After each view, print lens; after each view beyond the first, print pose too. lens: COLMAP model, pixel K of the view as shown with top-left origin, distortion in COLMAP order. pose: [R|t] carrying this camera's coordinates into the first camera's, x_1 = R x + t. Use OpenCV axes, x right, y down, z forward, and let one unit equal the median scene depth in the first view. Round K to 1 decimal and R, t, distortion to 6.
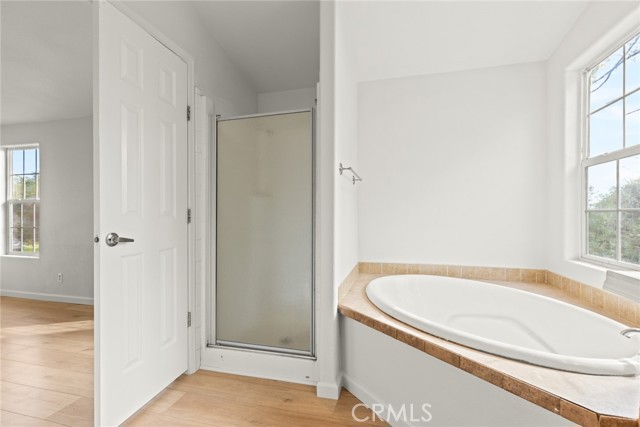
lens RADIAL K [[292.6, 0, 323.2], [0, 292.6, 213.1], [0, 0, 1]] dist [0.002232, 0.000107]
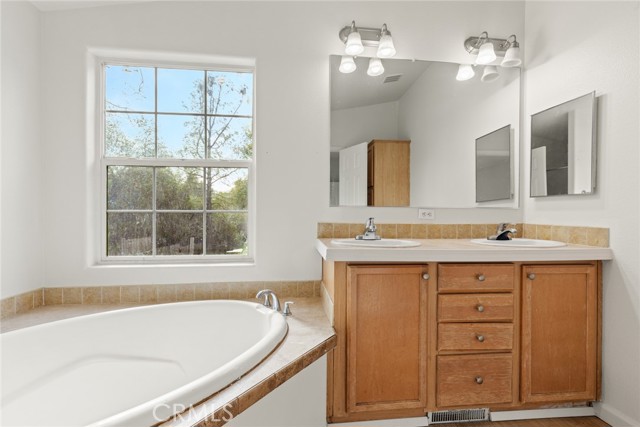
lens RADIAL K [[292.6, 0, 324.1], [0, 292.6, 217.4], [0, 0, 1]] dist [0.002232, 0.000107]
pose [[-0.355629, -0.009912, 0.934575, -0.238152], [-0.006517, 0.999946, 0.008125, -0.001482], [-0.934605, -0.003201, -0.355674, 0.658357]]
